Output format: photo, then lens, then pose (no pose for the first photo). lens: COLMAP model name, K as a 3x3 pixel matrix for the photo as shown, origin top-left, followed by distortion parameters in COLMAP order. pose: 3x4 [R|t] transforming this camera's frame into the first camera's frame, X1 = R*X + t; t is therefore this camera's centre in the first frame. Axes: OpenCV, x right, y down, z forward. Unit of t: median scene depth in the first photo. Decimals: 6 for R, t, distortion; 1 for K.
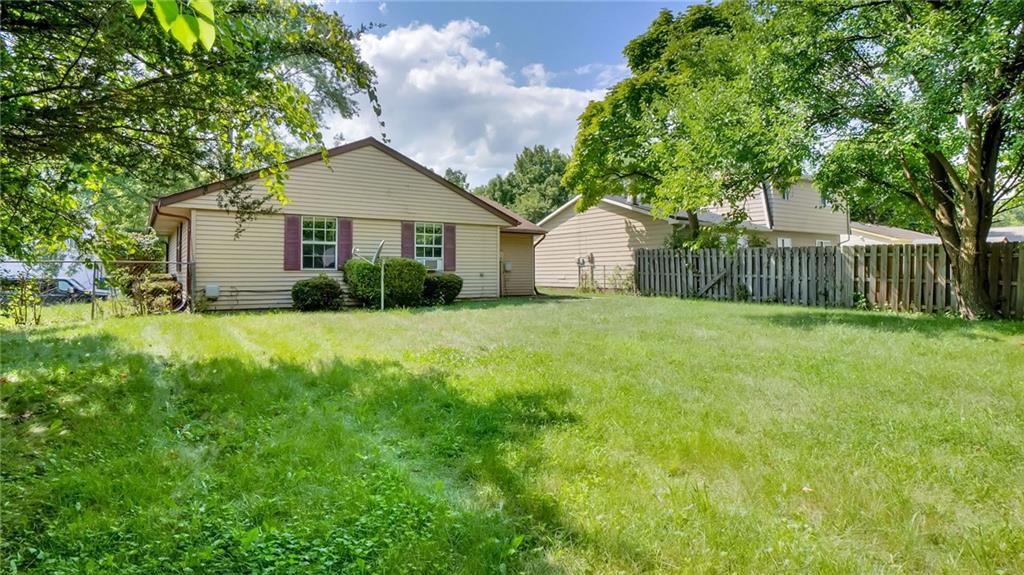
lens RADIAL K [[550.0, 0, 509.6], [0, 550.0, 270.9], [0, 0, 1]] dist [-0.001502, -0.000032]
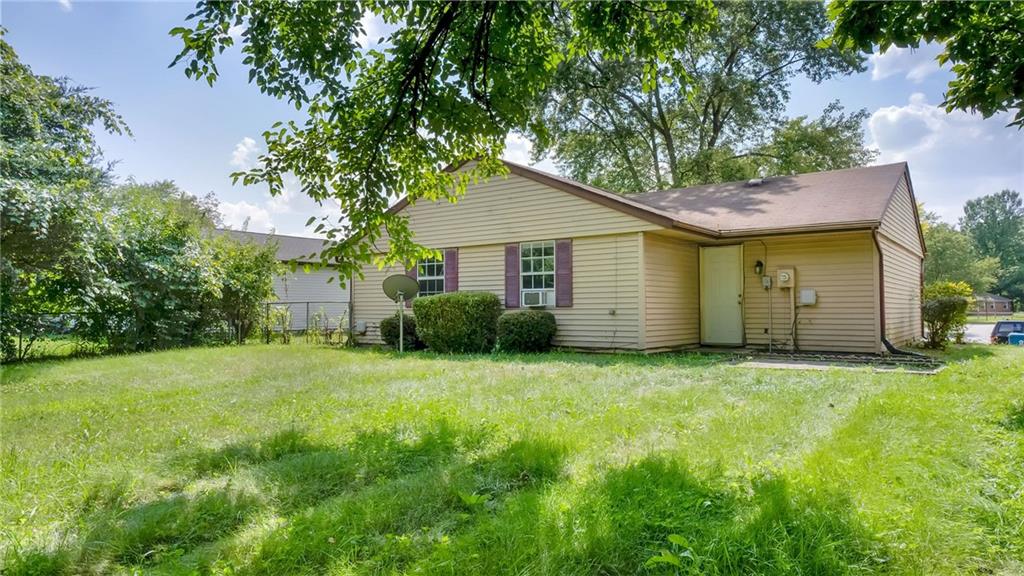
lens RADIAL K [[677.8, 0, 512.0], [0, 677.8, 288.0], [0, 0, 1]] dist [0.023950, 0.000242]
pose [[0.319597, -0.028954, -0.947111, 0.718333], [0.010823, 0.999579, -0.026906, -0.001750], [0.947492, -0.001651, 0.319776, 0.694550]]
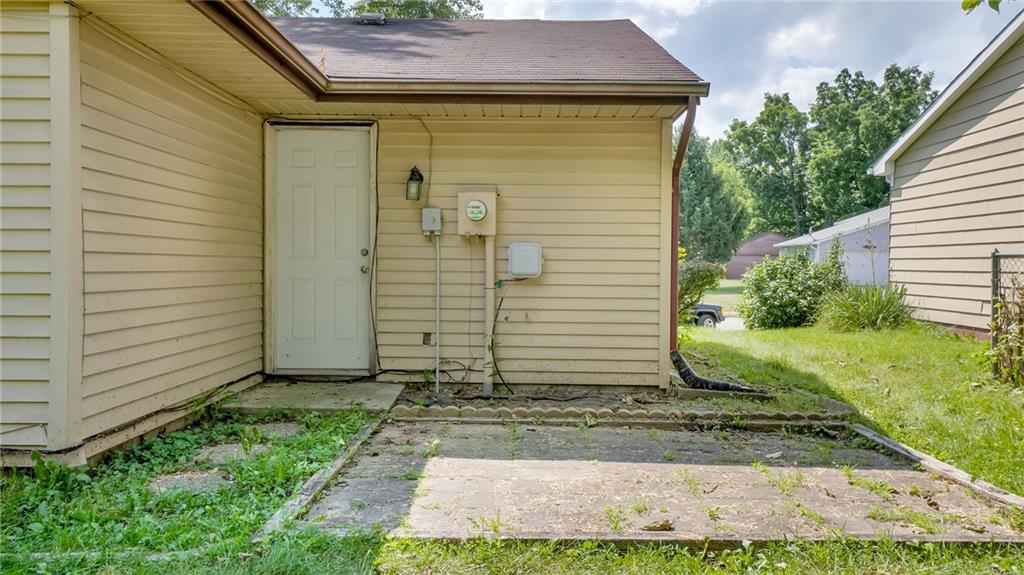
lens RADIAL K [[777.8, 0, 512.0], [0, 777.8, 287.5], [0, 0, 1]] dist [0.037490, -0.001057]
pose [[0.808814, 0.026242, -0.587479, 0.247508], [-0.005480, 0.999297, 0.037092, -0.010174], [0.588039, -0.026781, 0.808389, 0.990693]]
